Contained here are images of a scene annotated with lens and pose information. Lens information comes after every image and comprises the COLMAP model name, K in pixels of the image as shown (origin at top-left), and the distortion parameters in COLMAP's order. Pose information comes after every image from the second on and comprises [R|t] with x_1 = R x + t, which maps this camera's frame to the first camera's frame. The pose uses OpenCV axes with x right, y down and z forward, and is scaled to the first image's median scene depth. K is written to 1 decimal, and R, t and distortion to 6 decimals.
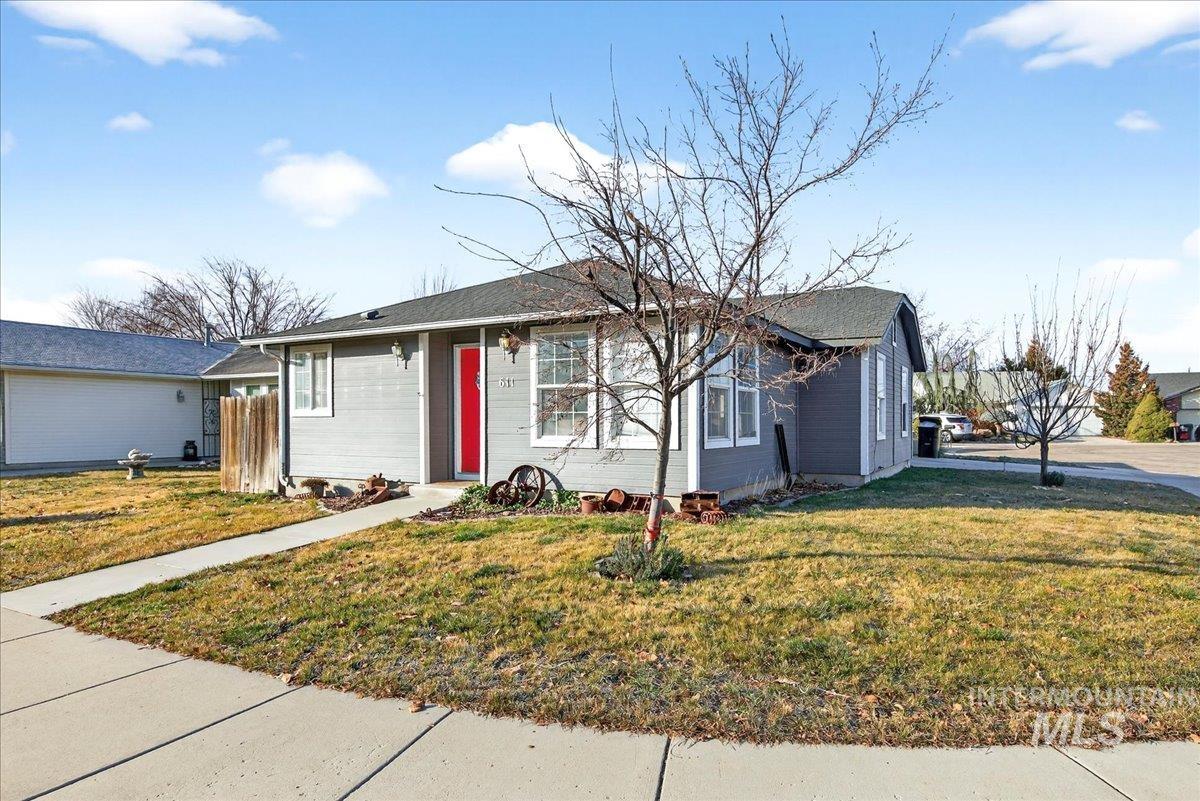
lens RADIAL K [[520.1, 0, 599.8], [0, 520.1, 417.7], [0, 0, 1]] dist [0.001930, 0.000545]
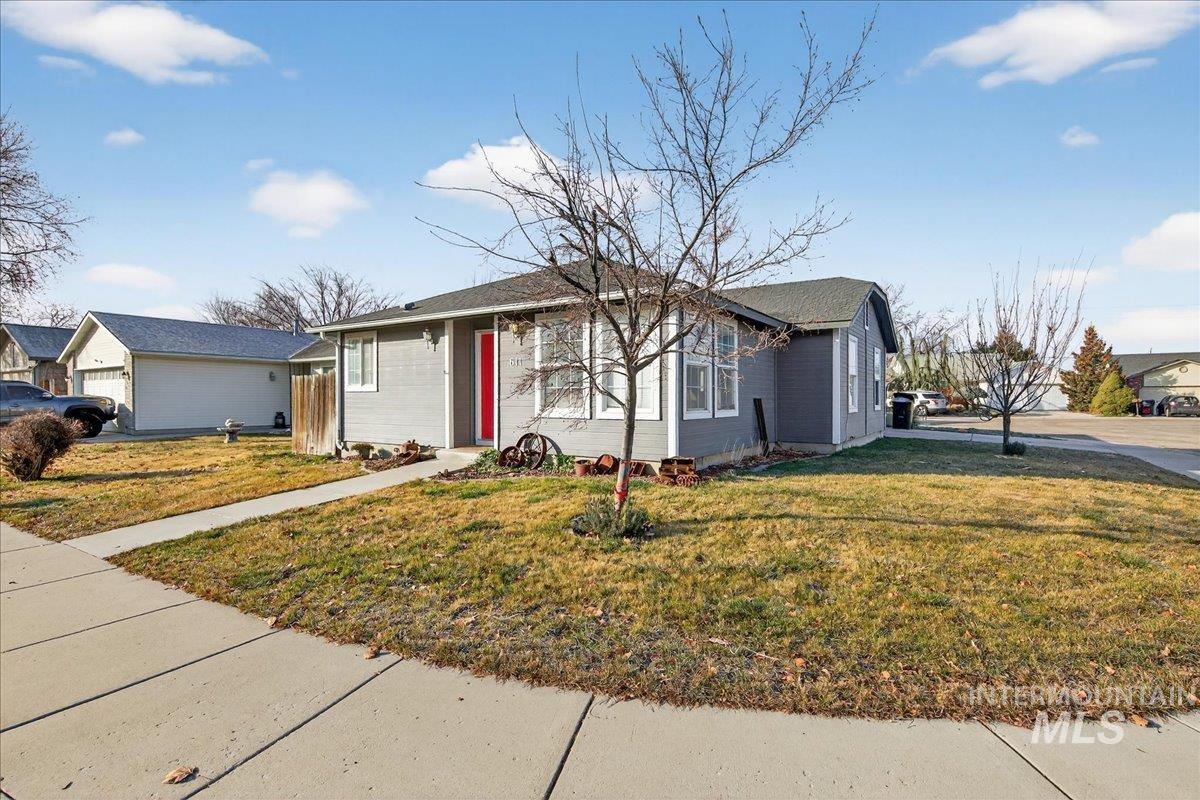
lens RADIAL K [[432.3, 0, 599.5], [0, 432.3, 393.0], [0, 0, 1]] dist [0.001945, 0.000092]
pose [[0.998204, 0.000212, -0.059904, 0.091821], [-0.000452, 0.999992, -0.003989, 0.007864], [0.059903, 0.004009, 0.998196, 0.065007]]
